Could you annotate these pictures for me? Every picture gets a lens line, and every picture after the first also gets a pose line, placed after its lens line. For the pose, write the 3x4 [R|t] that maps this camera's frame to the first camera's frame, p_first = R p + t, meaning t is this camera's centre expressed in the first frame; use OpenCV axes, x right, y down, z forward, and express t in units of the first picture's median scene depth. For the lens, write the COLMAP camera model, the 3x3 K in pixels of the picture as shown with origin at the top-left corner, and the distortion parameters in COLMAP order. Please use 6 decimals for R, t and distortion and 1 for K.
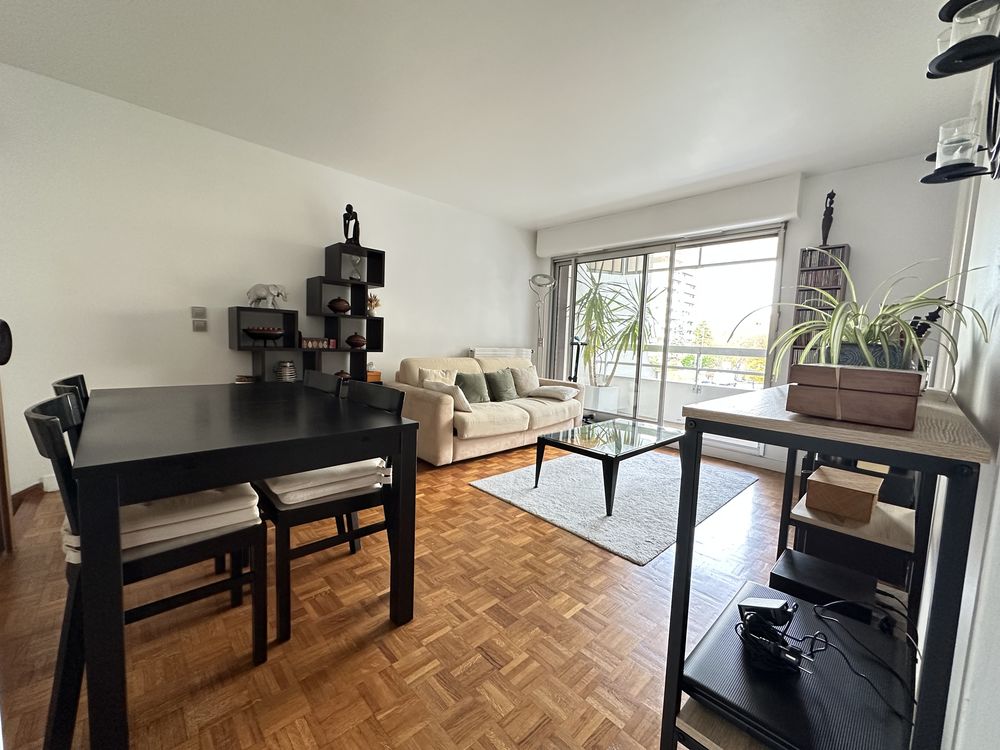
lens RADIAL K [[398.4, 0, 498.3], [0, 398.4, 375.2], [0, 0, 1]] dist [-0.004437, 0.000620]
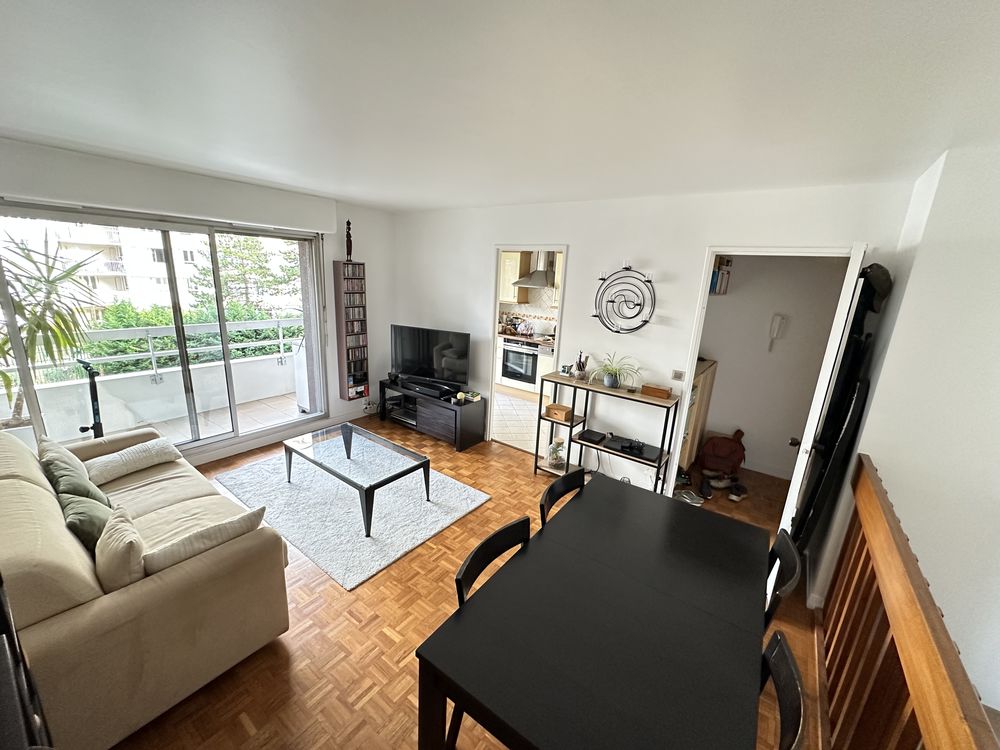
lens RADIAL K [[398.4, 0, 497.4], [0, 398.4, 376.3], [0, 0, 1]] dist [-0.004437, 0.000620]
pose [[-0.172156, -0.294420, 0.940042, -0.556073], [0.034900, 0.951868, 0.304515, -0.275040], [-0.984451, 0.085231, -0.153595, 0.588636]]
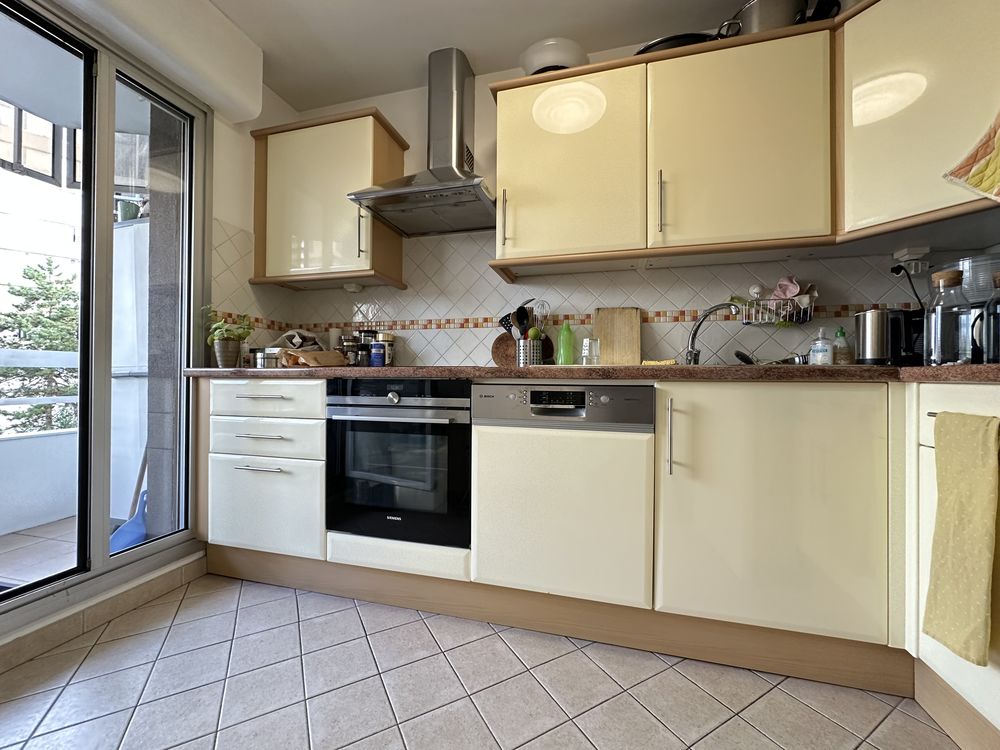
lens RADIAL K [[398.4, 0, 499.6], [0, 398.4, 372.3], [0, 0, 1]] dist [-0.004437, 0.000620]
pose [[-0.518727, -0.039822, 0.854012, 0.474274], [0.053659, 0.995429, 0.079009, 0.019705], [-0.853254, 0.086809, -0.514219, 0.376364]]
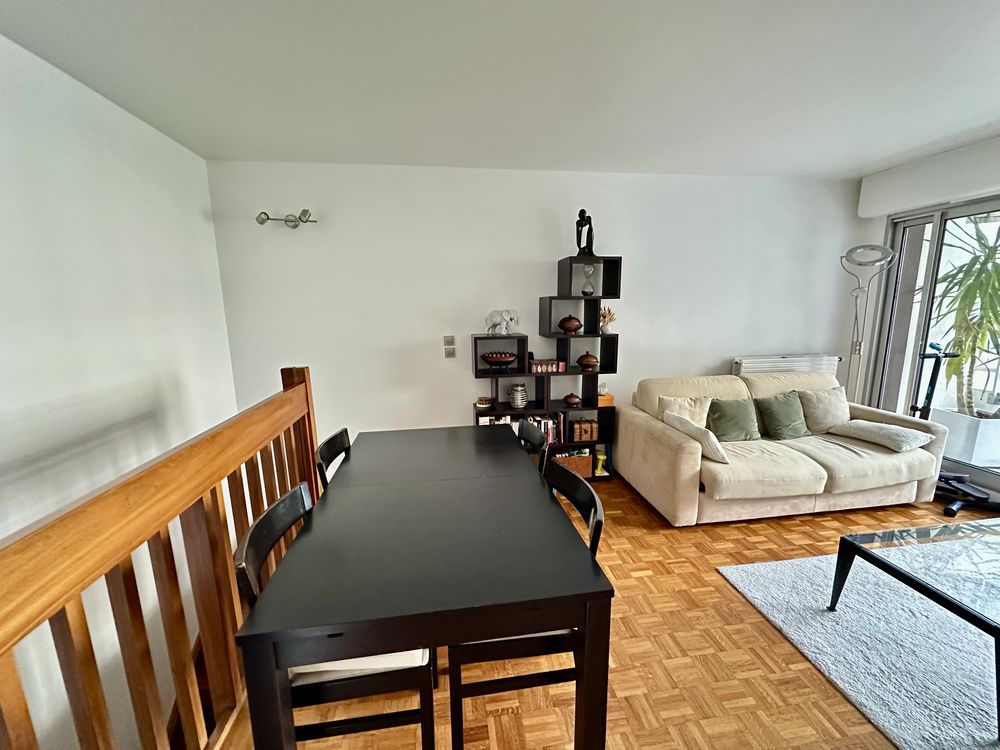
lens RADIAL K [[398.4, 0, 500.0], [0, 398.4, 375.8], [0, 0, 1]] dist [-0.004437, 0.000620]
pose [[0.814803, 0.049164, -0.577650, 0.005975], [-0.006163, 0.997076, 0.076168, -0.108069], [0.579705, -0.058502, 0.812723, 0.129607]]
